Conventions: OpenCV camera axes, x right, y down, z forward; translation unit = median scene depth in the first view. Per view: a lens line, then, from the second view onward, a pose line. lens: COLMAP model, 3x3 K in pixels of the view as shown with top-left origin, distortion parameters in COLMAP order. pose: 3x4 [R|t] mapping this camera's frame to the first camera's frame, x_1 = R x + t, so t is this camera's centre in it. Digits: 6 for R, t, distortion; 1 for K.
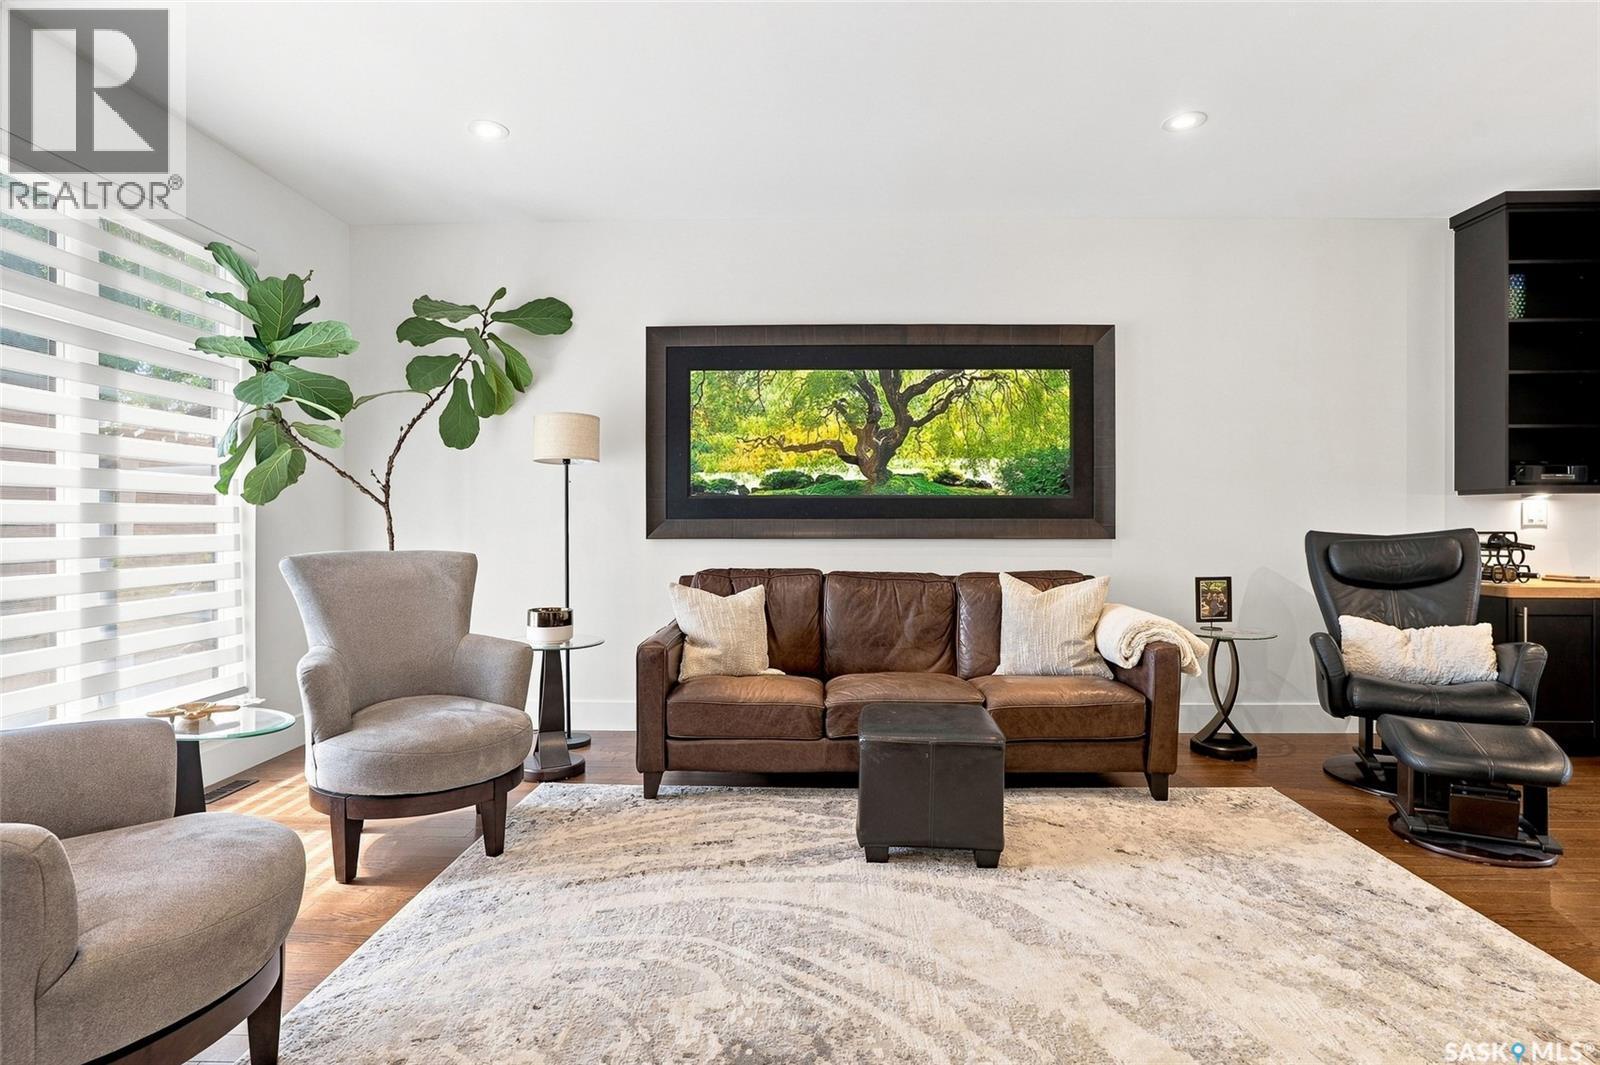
lens RADIAL K [[802.8, 0, 793.1], [0, 802.8, 517.5], [0, 0, 1]] dist [-0.050226, 0.028711]
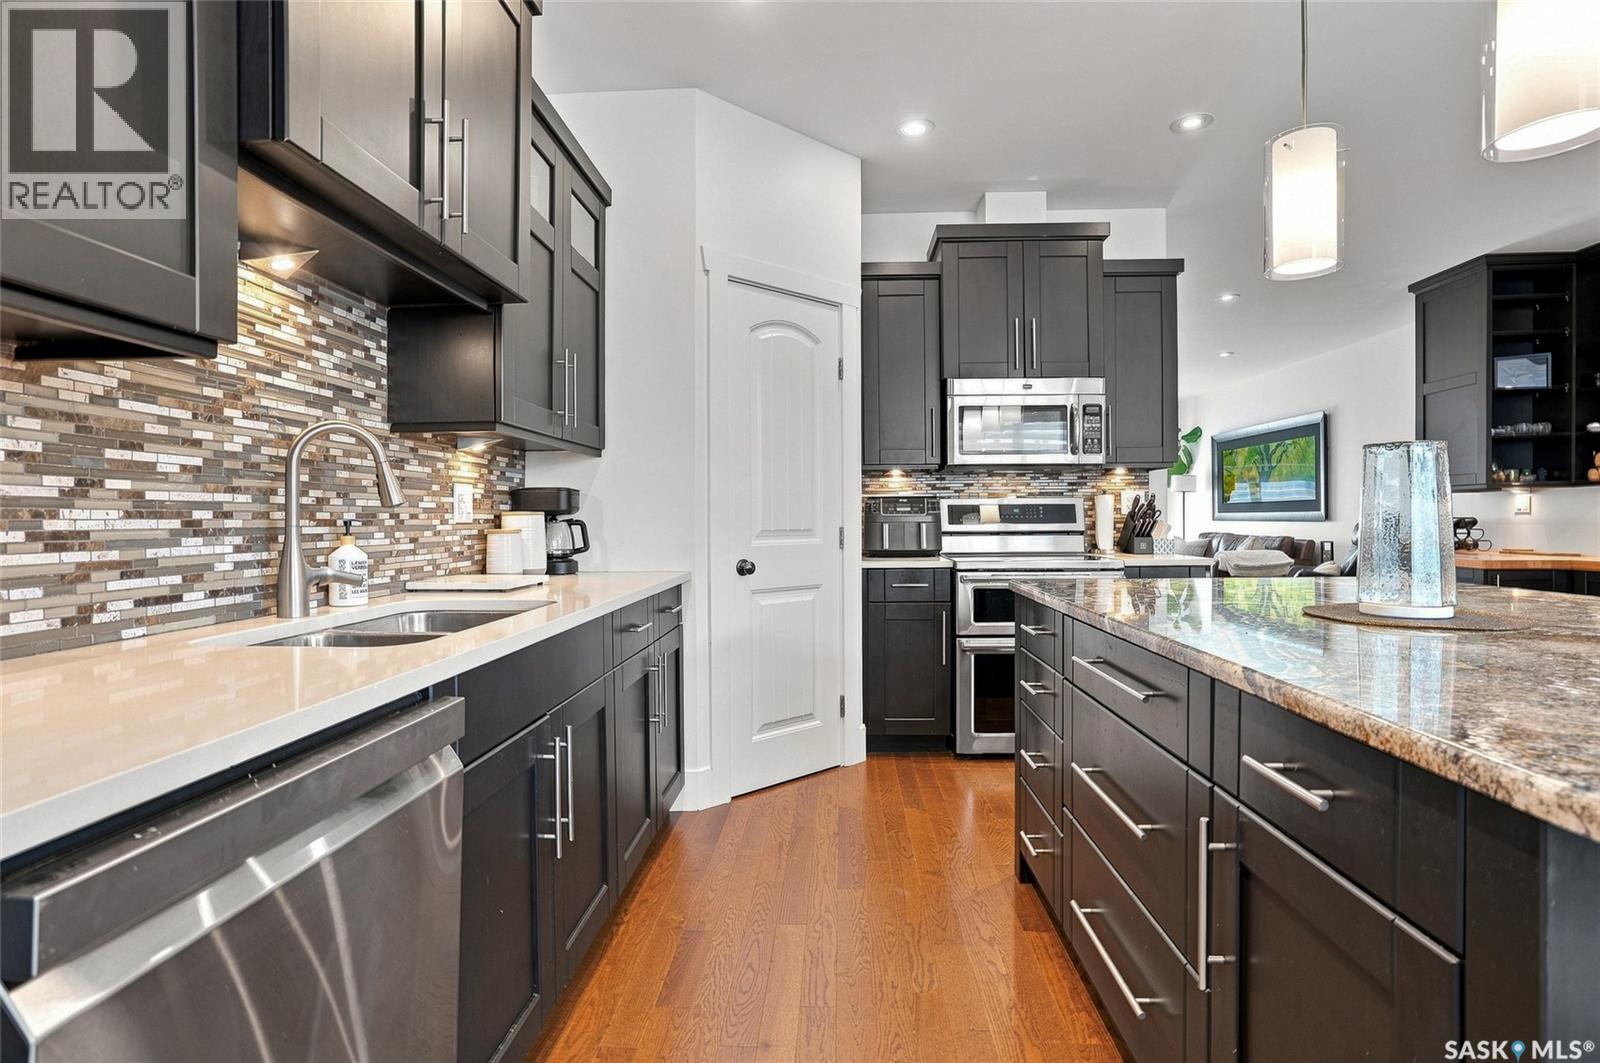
lens RADIAL K [[789.6, 0, 769.9], [0, 789.6, 528.4], [0, 0, 1]] dist [-0.062515, 0.039483]
pose [[-0.066088, 0.014279, -0.997712, 2.336449], [0.013876, 0.999814, 0.013390, -0.000699], [0.997717, -0.012959, -0.066274, -0.221845]]
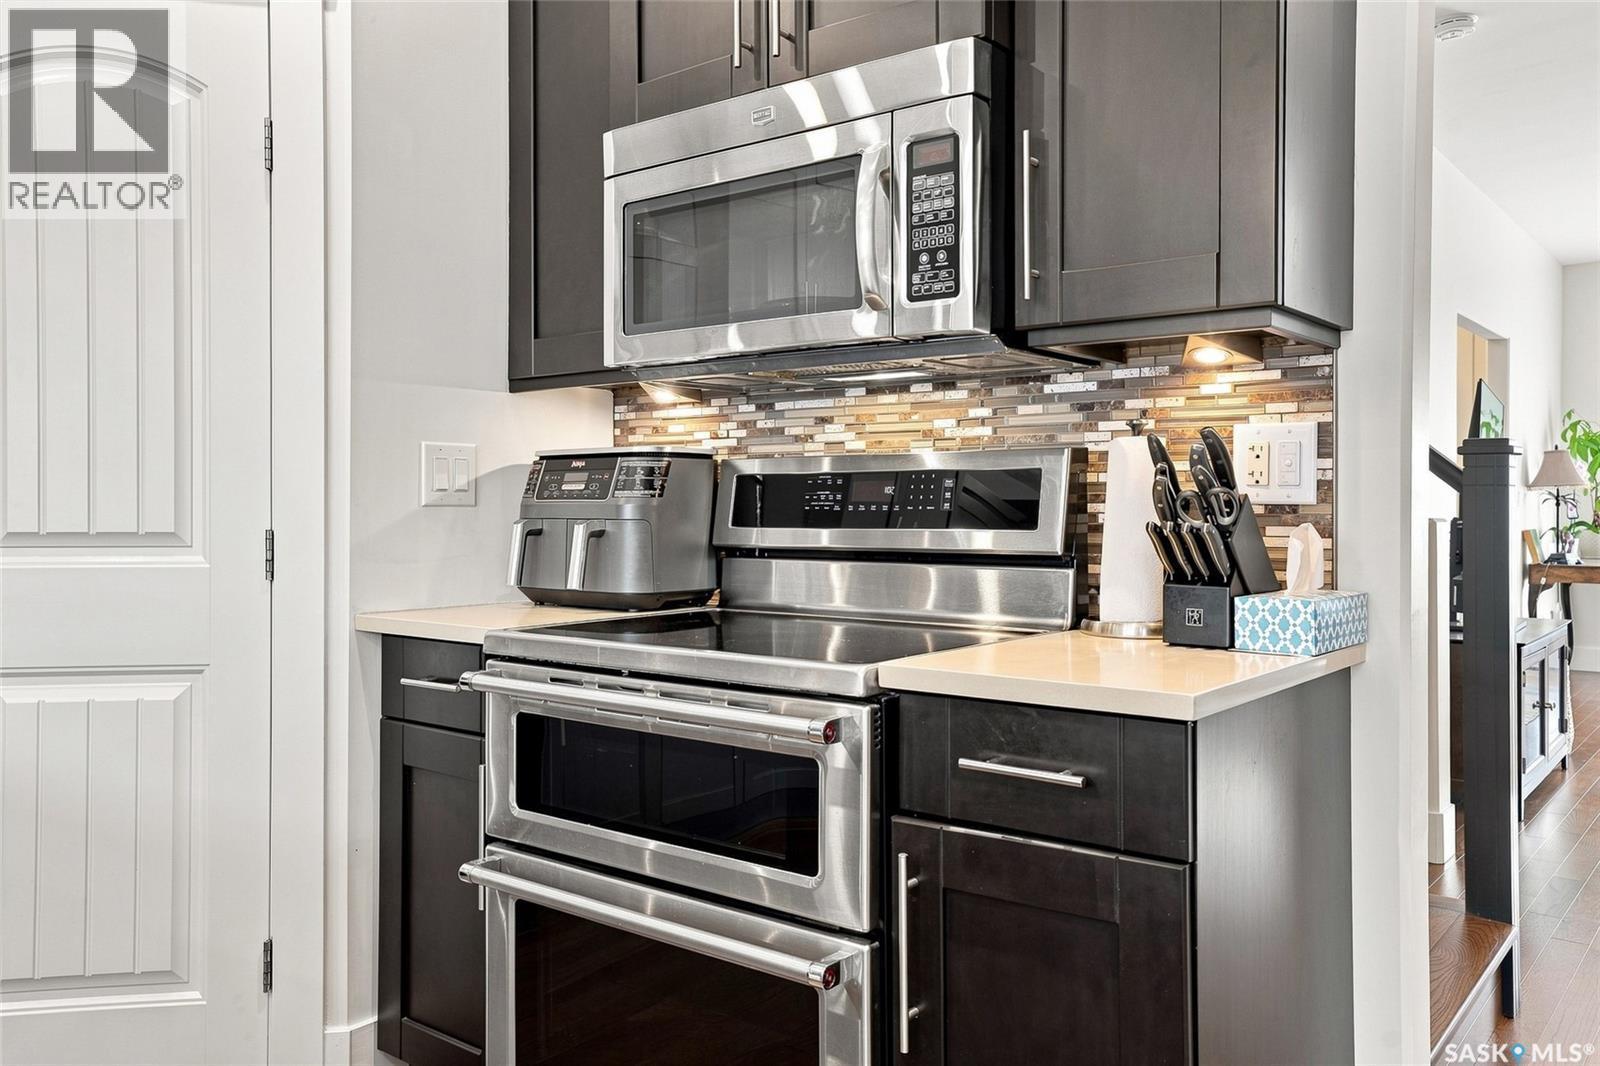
lens RADIAL K [[1255.5, 0, 772.4], [0, 1255.5, 499.1], [0, 0, 1]] dist [0.004971, 0.003123]
pose [[-0.627302, -0.003654, -0.778768, 1.776776], [0.004817, 0.999952, -0.008572, 0.002968], [0.778761, -0.009129, -0.627254, 0.329392]]
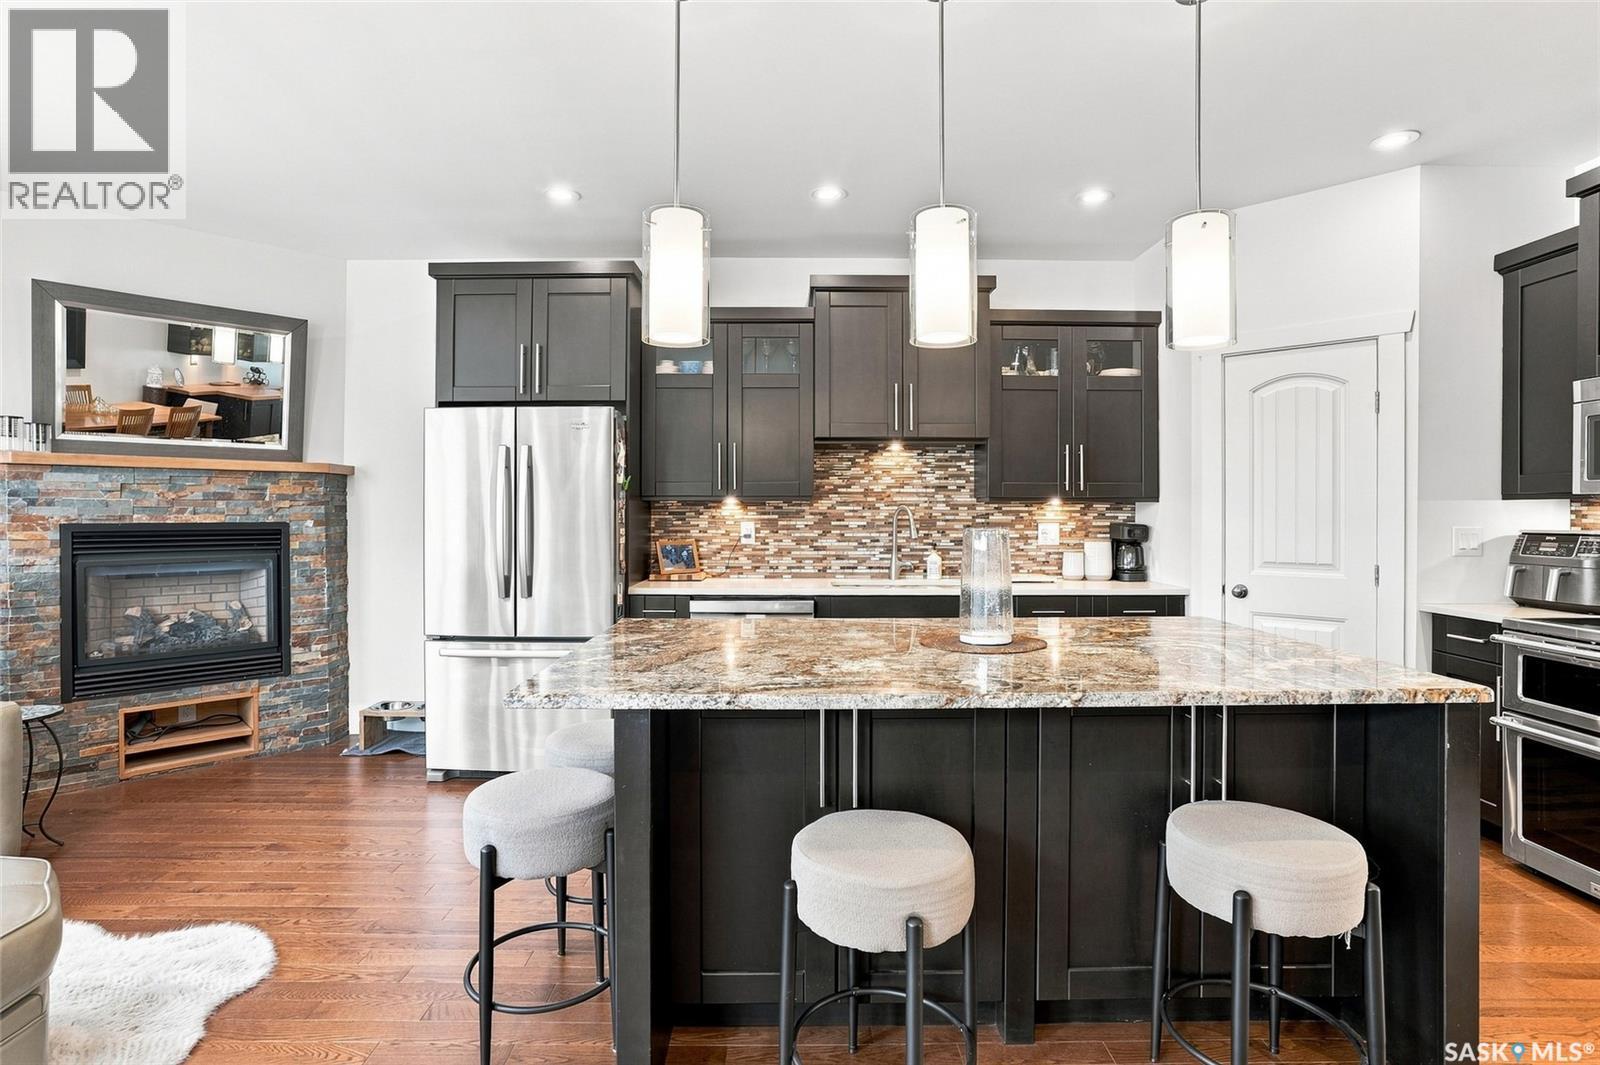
lens RADIAL K [[802.8, 0, 793.1], [0, 802.8, 517.5], [0, 0, 1]] dist [-0.050226, 0.028711]
pose [[-0.999623, -0.000187, -0.027461, 2.122777], [-0.000212, 1.000000, 0.000888, -0.040370], [0.027461, 0.000893, -0.999622, 0.621121]]
